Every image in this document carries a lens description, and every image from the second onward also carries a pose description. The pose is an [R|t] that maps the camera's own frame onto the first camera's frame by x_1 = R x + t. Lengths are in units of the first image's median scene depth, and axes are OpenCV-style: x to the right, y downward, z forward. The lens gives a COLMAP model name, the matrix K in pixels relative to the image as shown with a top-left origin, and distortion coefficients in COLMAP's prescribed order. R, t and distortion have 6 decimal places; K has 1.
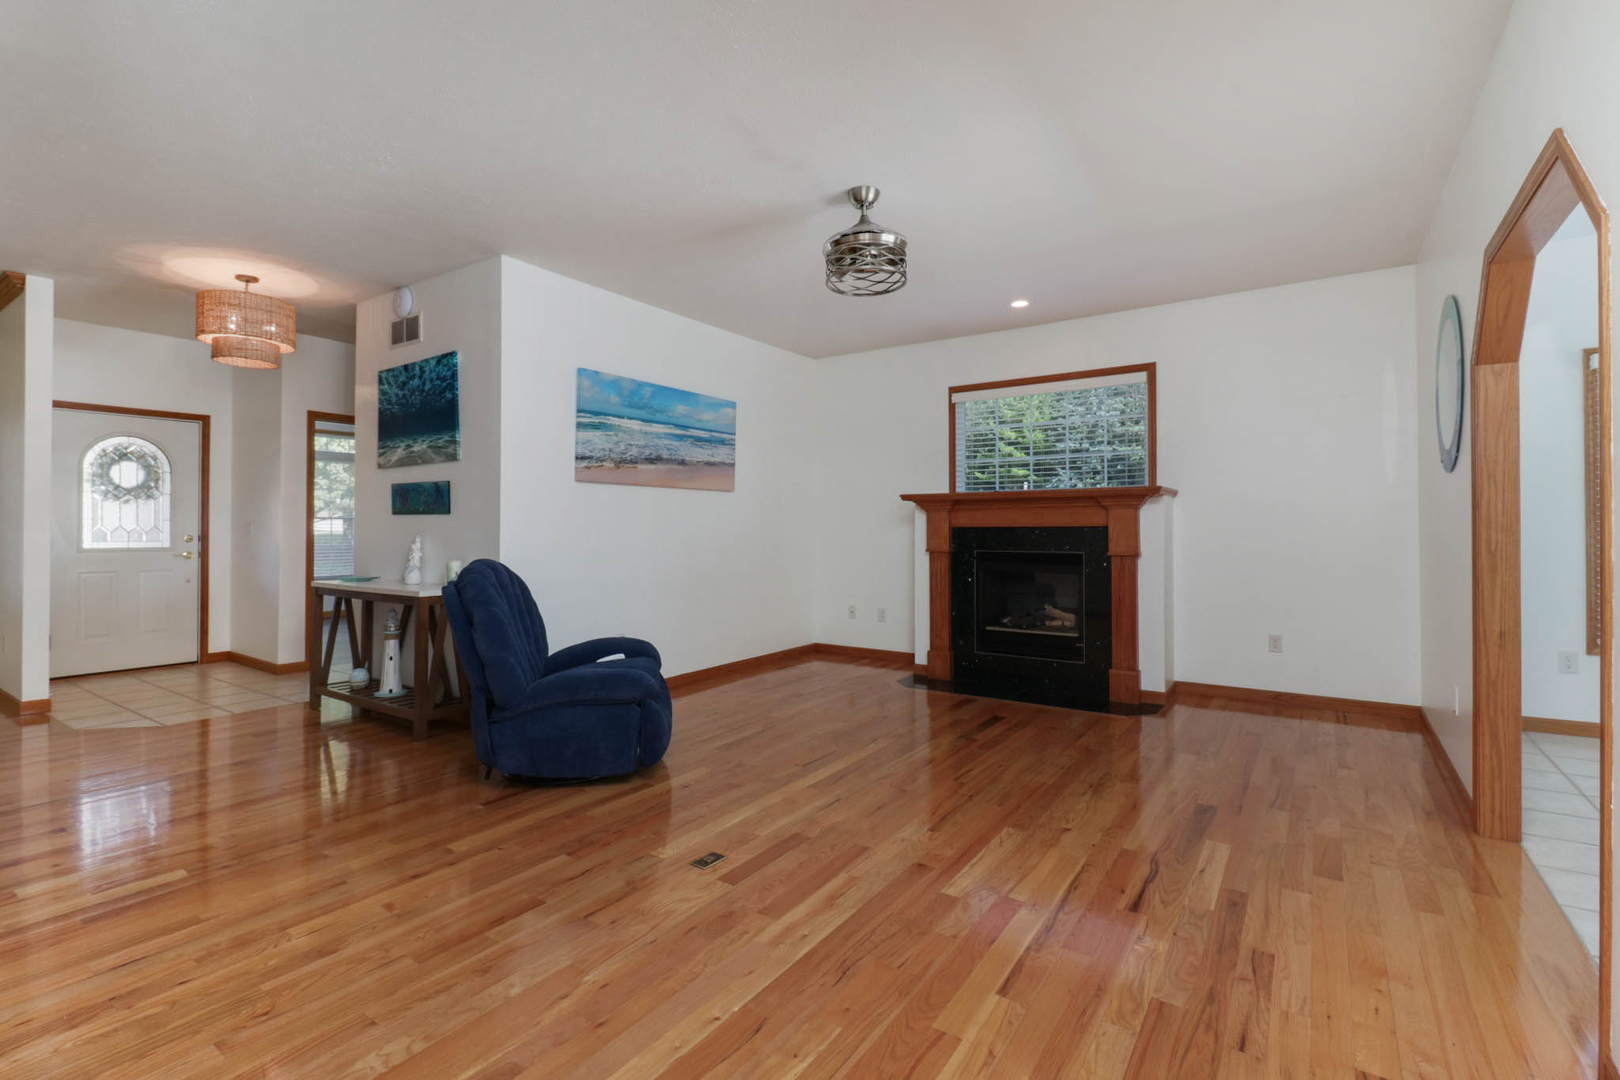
lens RADIAL K [[750.0, 0, 825.9], [0, 750.0, 521.0], [0, 0, 1]] dist [0.019848, -0.013656]
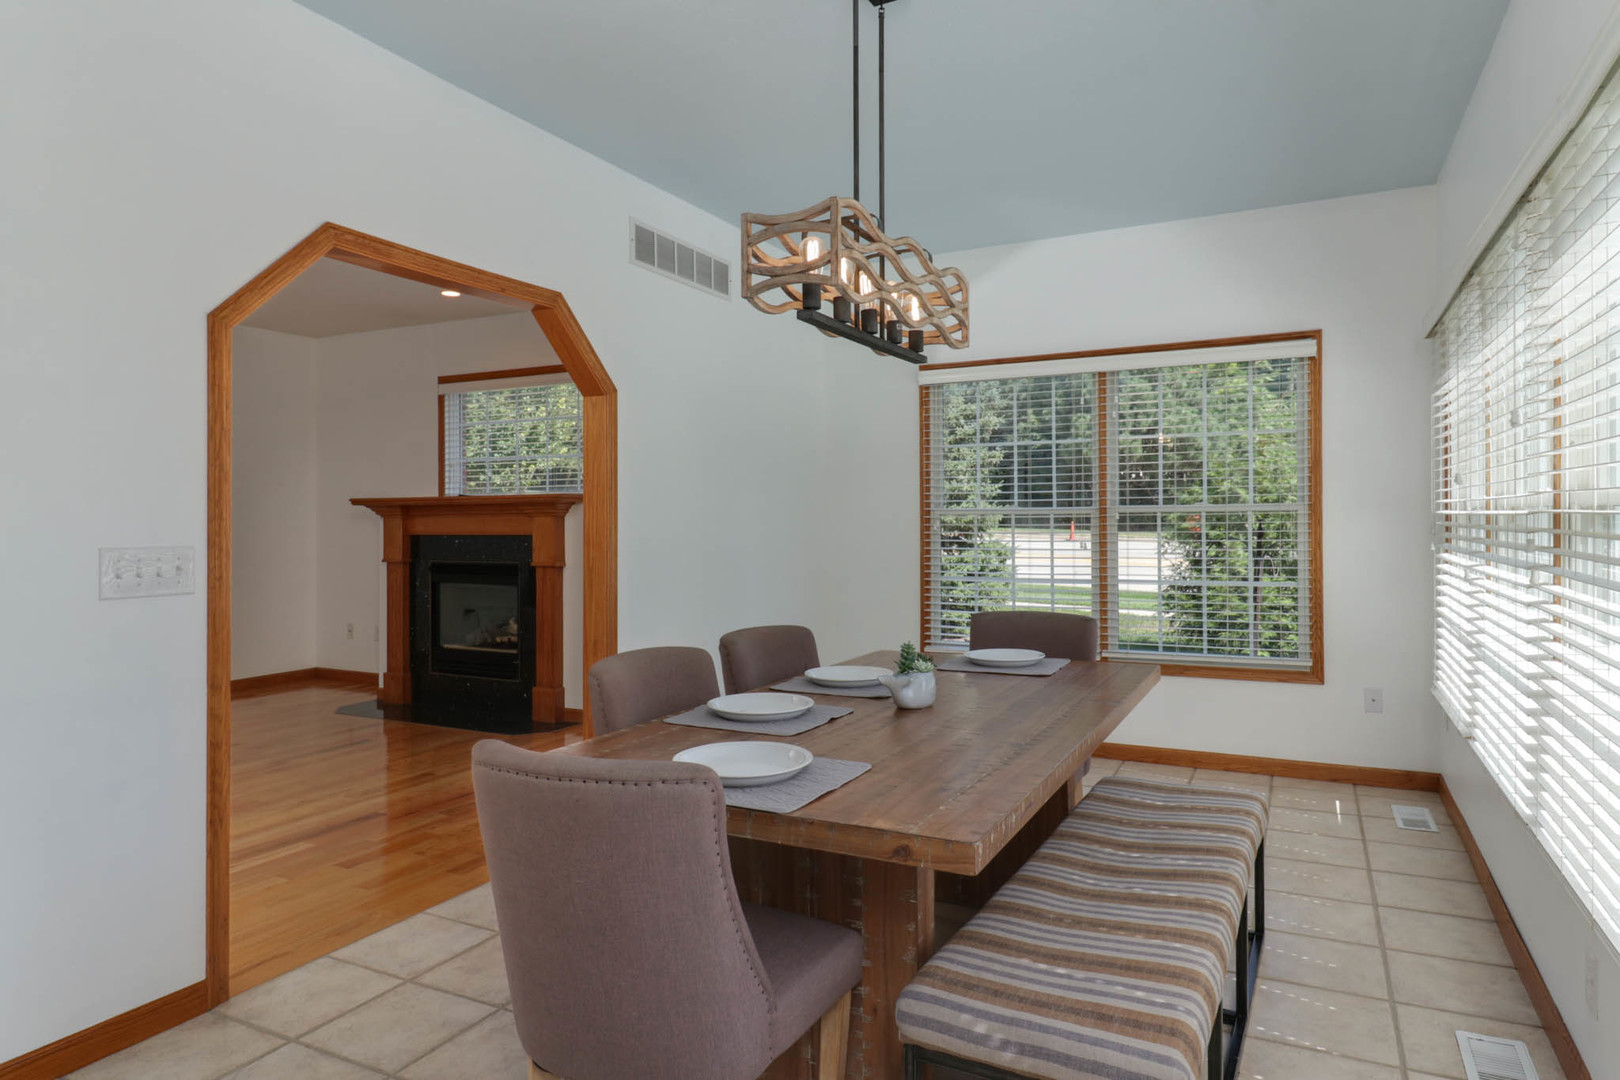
lens RADIAL K [[976.5, 0, 814.3], [0, 976.5, 532.8], [0, 0, 1]] dist [-0.004015, -0.000476]
pose [[0.992813, -0.000399, 0.119676, 0.581043], [-0.001763, 0.999837, 0.017965, -0.018486], [-0.119663, -0.018047, 0.992651, -0.254183]]
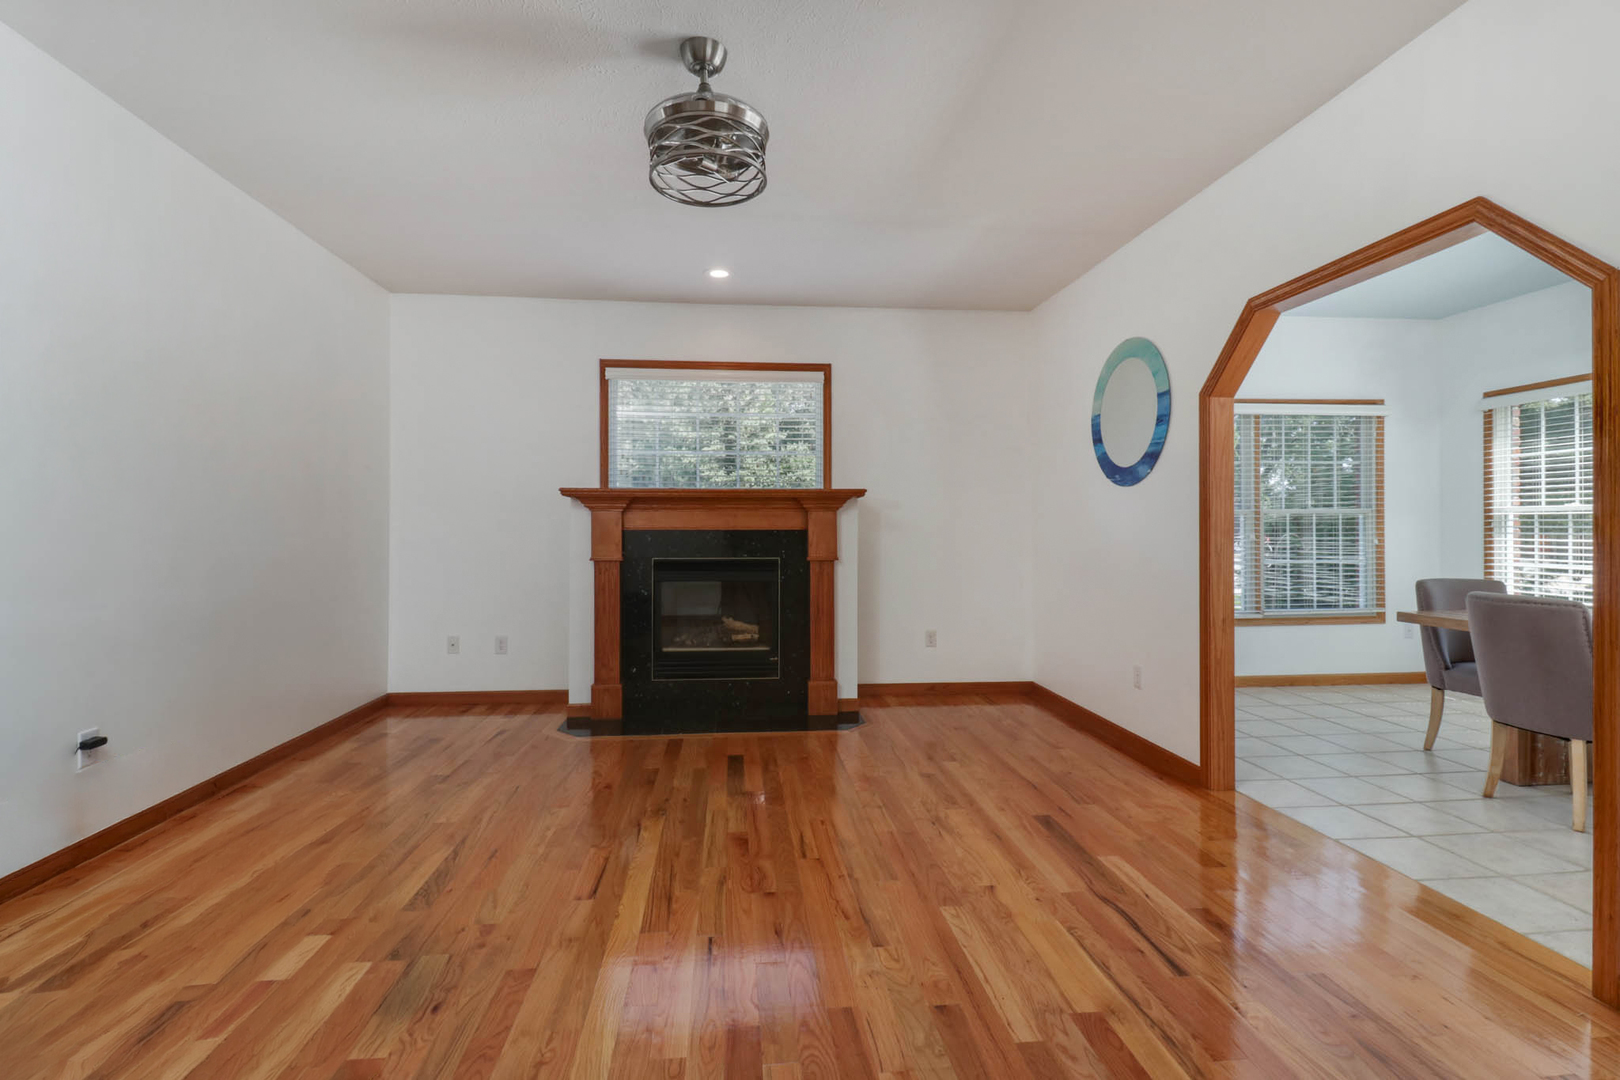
lens RADIAL K [[750.0, 0, 825.9], [0, 750.0, 521.0], [0, 0, 1]] dist [0.019848, -0.013656]
pose [[0.772300, 0.012540, 0.635134, -0.204900], [-0.008958, 0.999921, -0.008850, 0.004351], [-0.635195, 0.001145, 0.772351, 0.261103]]
